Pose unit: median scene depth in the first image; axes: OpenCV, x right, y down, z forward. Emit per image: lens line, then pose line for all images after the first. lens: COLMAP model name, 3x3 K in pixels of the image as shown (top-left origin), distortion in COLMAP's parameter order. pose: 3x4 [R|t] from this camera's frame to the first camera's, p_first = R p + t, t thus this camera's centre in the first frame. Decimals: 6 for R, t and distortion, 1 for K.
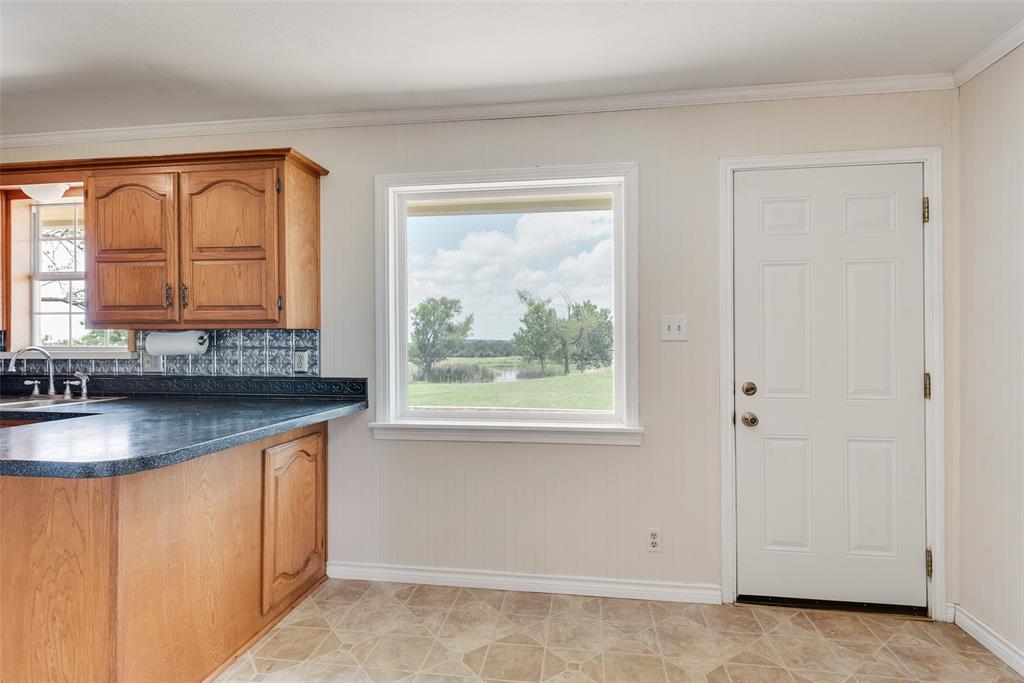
lens RADIAL K [[518.2, 0, 507.6], [0, 518.2, 343.0], [0, 0, 1]] dist [0.008088, -0.001369]
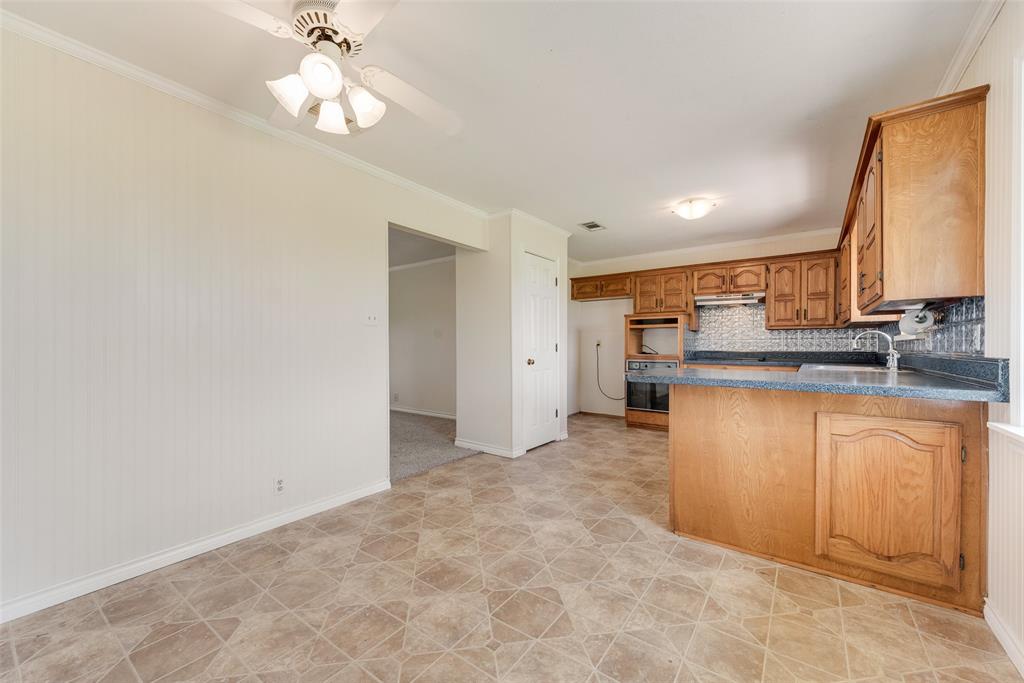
lens RADIAL K [[404.0, 0, 510.2], [0, 404.0, 342.2], [0, 0, 1]] dist [0.010531, -0.000169]
pose [[-0.467273, -0.009881, -0.884058, 0.521646], [0.000343, 0.999935, -0.011357, 0.051249], [0.884113, -0.005610, -0.467240, 0.671248]]
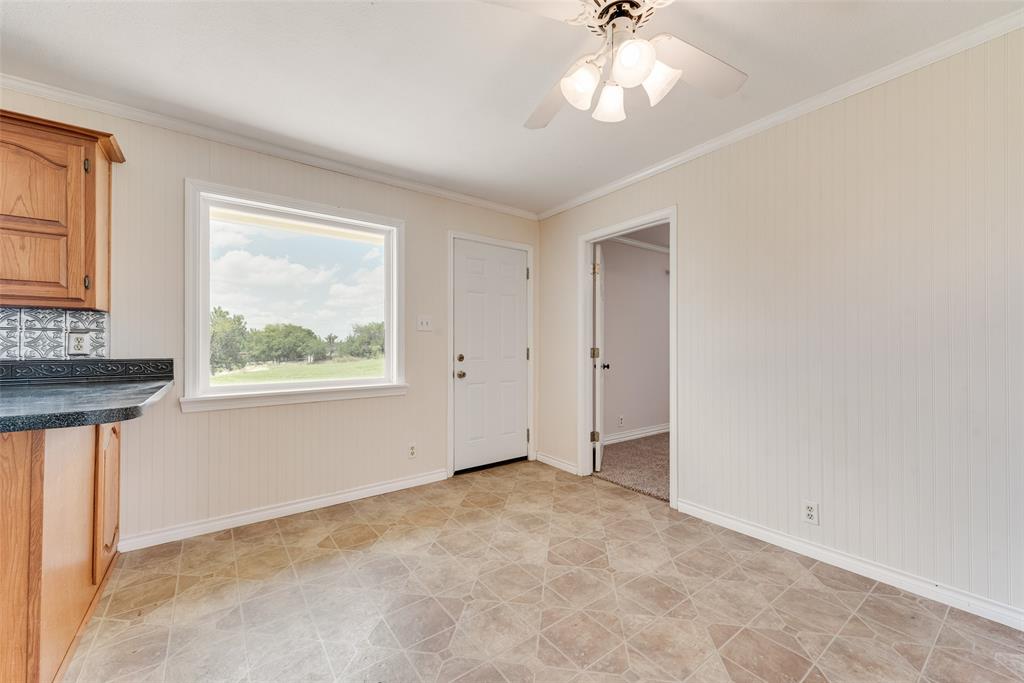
lens RADIAL K [[400.7, 0, 512.9], [0, 400.7, 346.8], [0, 0, 1]] dist [0.009426, -0.000179]
pose [[0.705880, -0.002278, 0.708328, -0.368621], [0.002925, 0.999996, 0.000301, 0.044396], [-0.708326, 0.001859, 0.705883, -0.121807]]
